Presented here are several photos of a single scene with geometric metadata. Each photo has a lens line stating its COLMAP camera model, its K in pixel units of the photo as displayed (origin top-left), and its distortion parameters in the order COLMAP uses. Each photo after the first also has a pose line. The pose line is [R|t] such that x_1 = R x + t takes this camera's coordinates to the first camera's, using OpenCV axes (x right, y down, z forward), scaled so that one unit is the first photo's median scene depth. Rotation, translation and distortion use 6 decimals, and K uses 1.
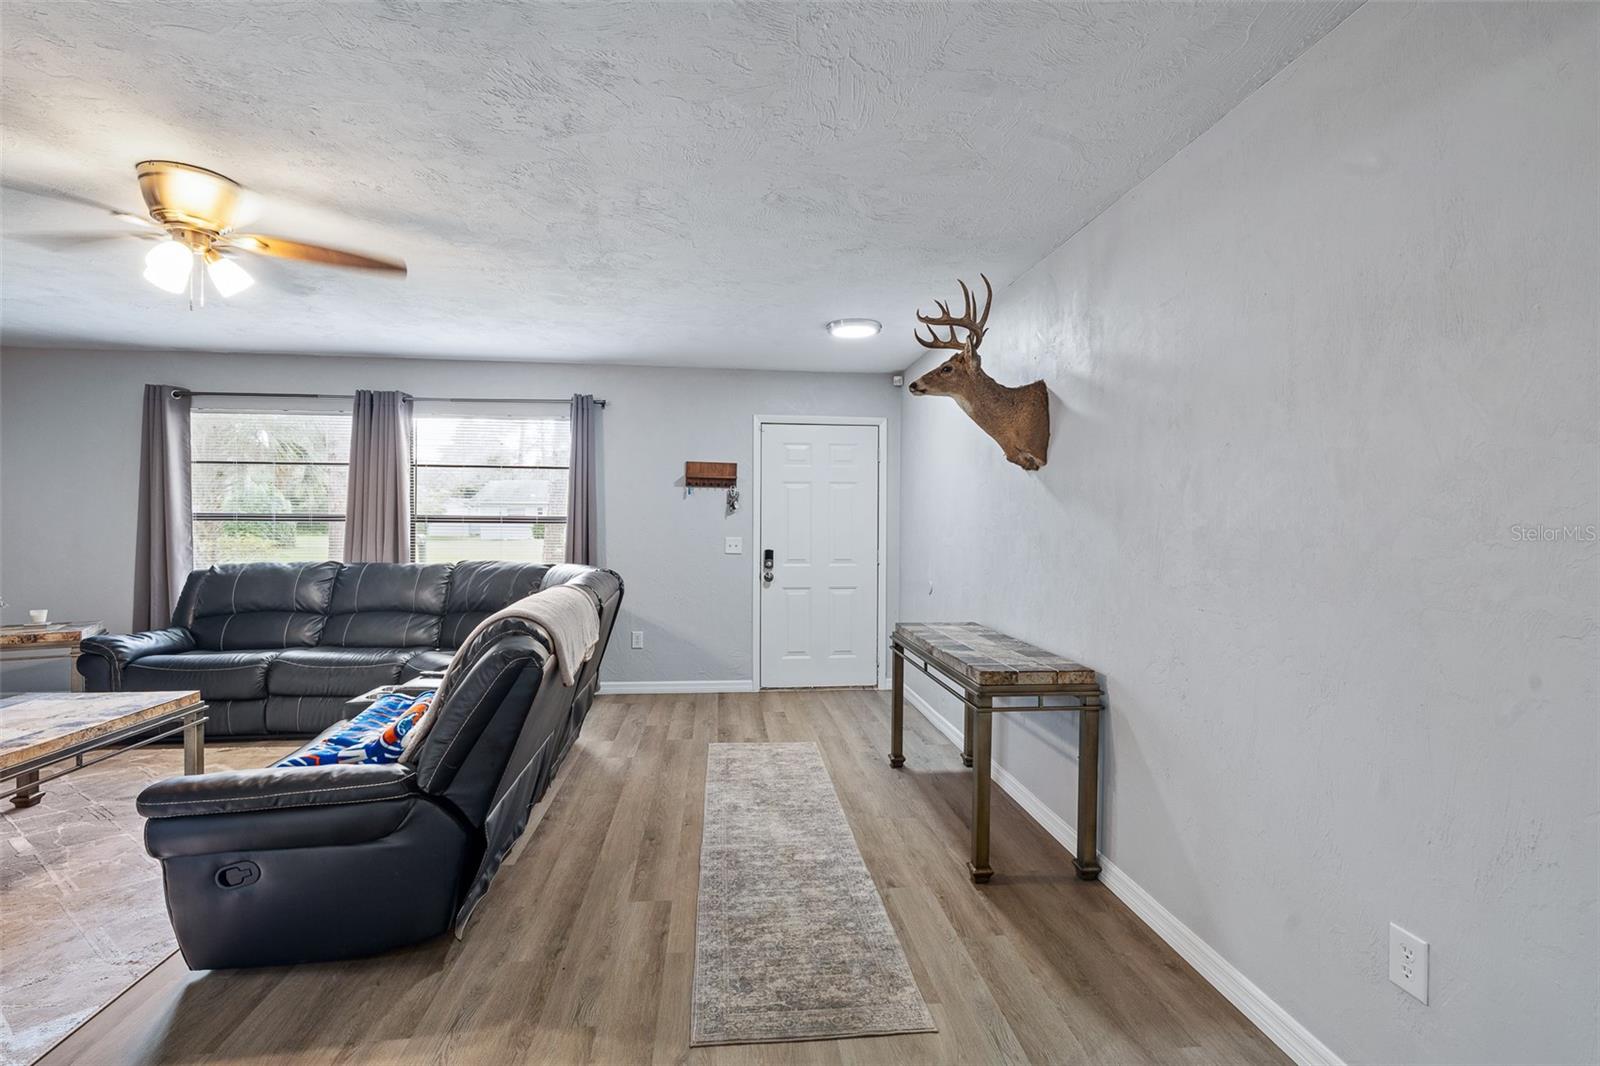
lens RADIAL K [[728.7, 0, 798.0], [0, 728.7, 527.1], [0, 0, 1]] dist [-0.004769, 0.001987]
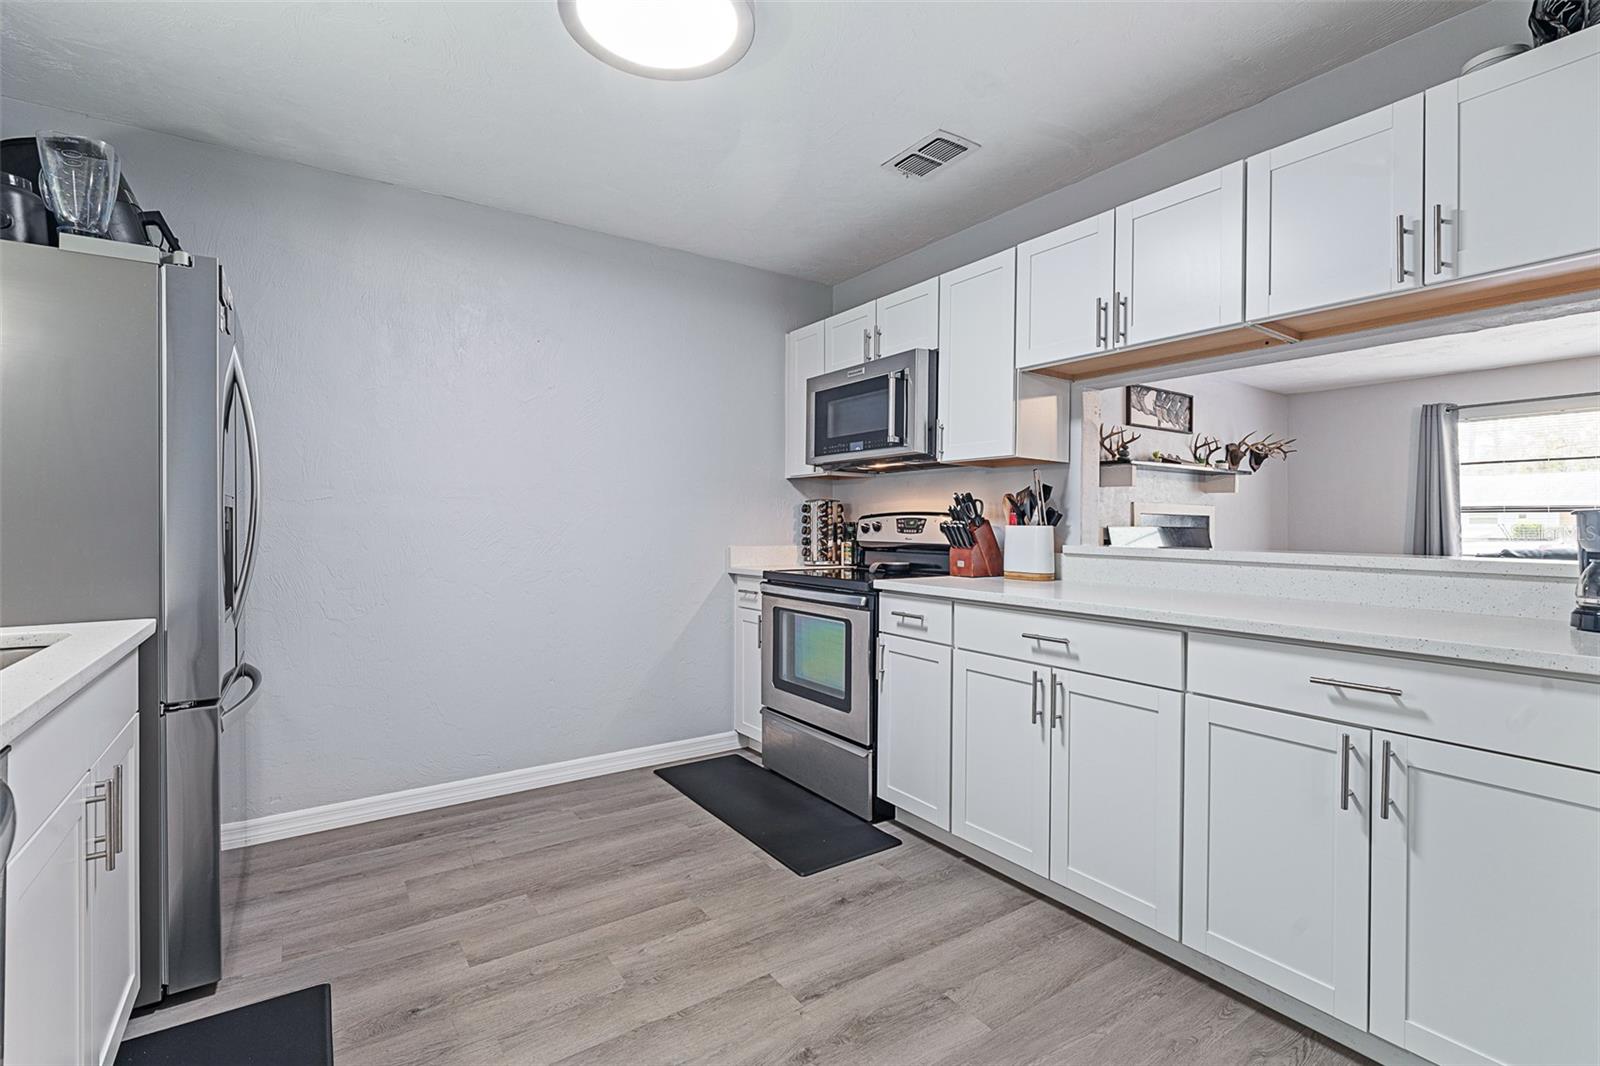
lens RADIAL K [[728.7, 0, 802.8], [0, 728.7, 524.8], [0, 0, 1]] dist [-0.004769, 0.001987]
pose [[0.473708, -0.003029, -0.880677, -0.416558], [-0.007732, 0.999941, -0.007598, 0.040436], [0.880648, 0.010408, 0.473657, -0.745858]]
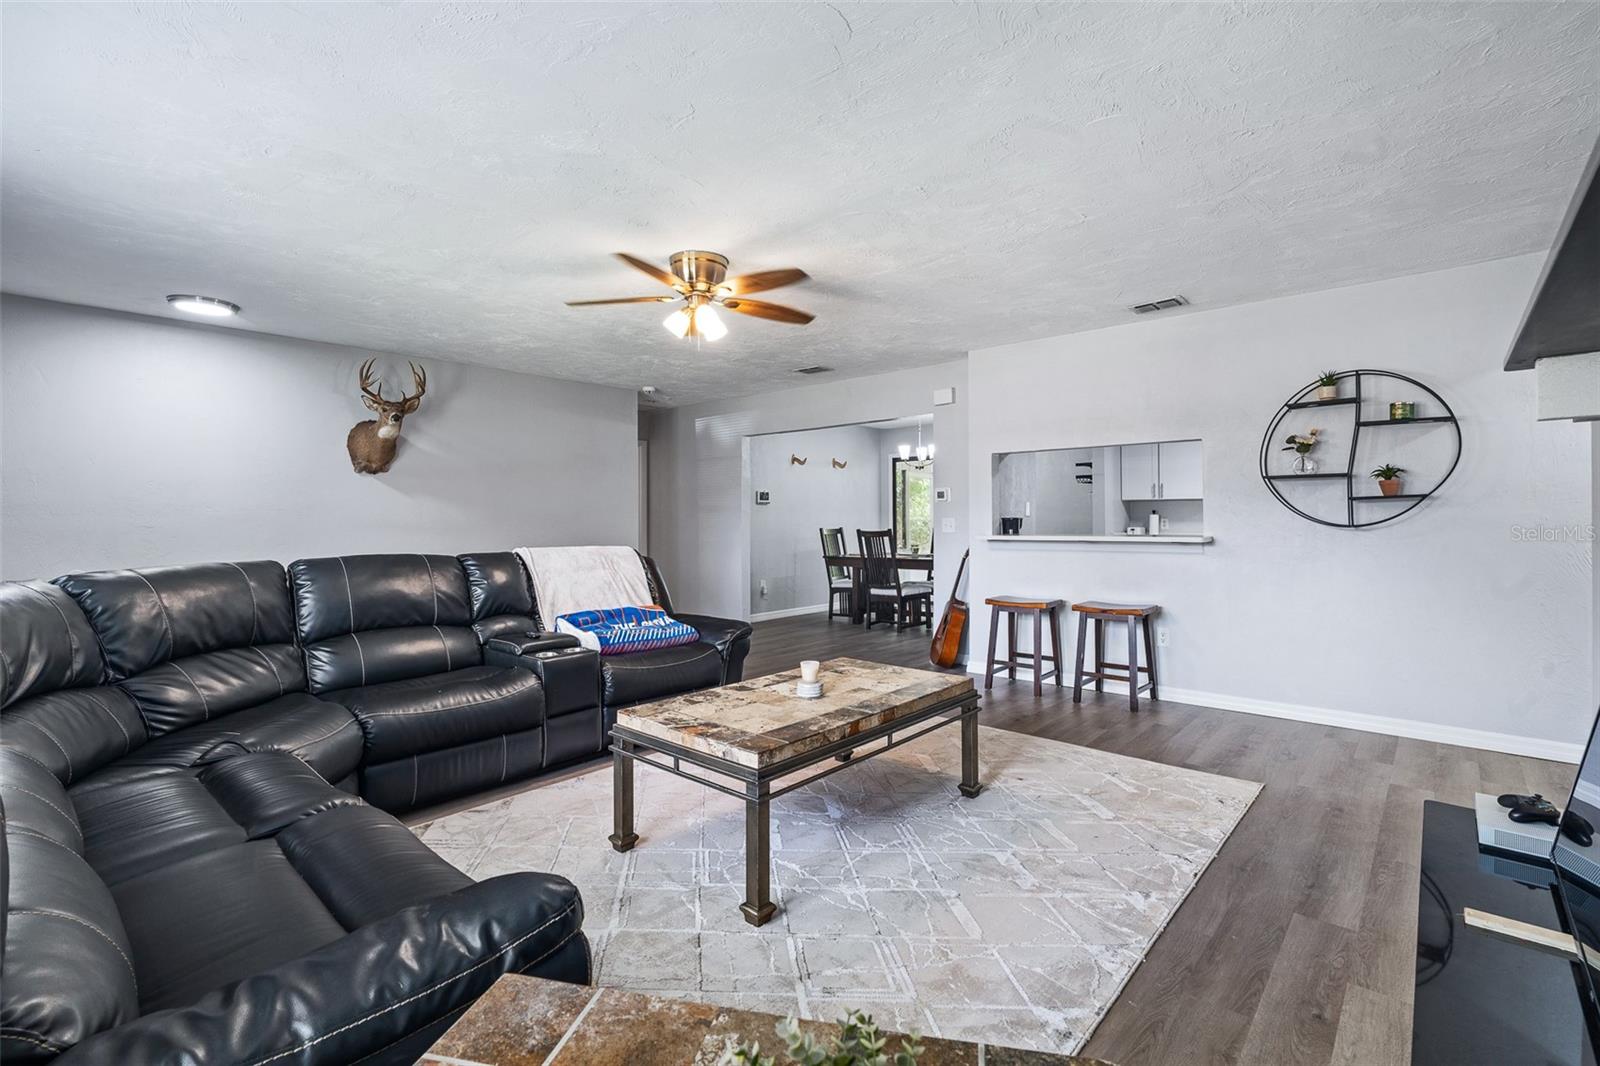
lens RADIAL K [[728.7, 0, 792.0], [0, 728.7, 509.1], [0, 0, 1]] dist [-0.004769, 0.001987]
pose [[-0.664735, 0.003520, 0.747071, -1.430776], [0.006931, 0.999975, 0.001456, 0.004040], [-0.747047, 0.006146, -0.664743, 1.285955]]
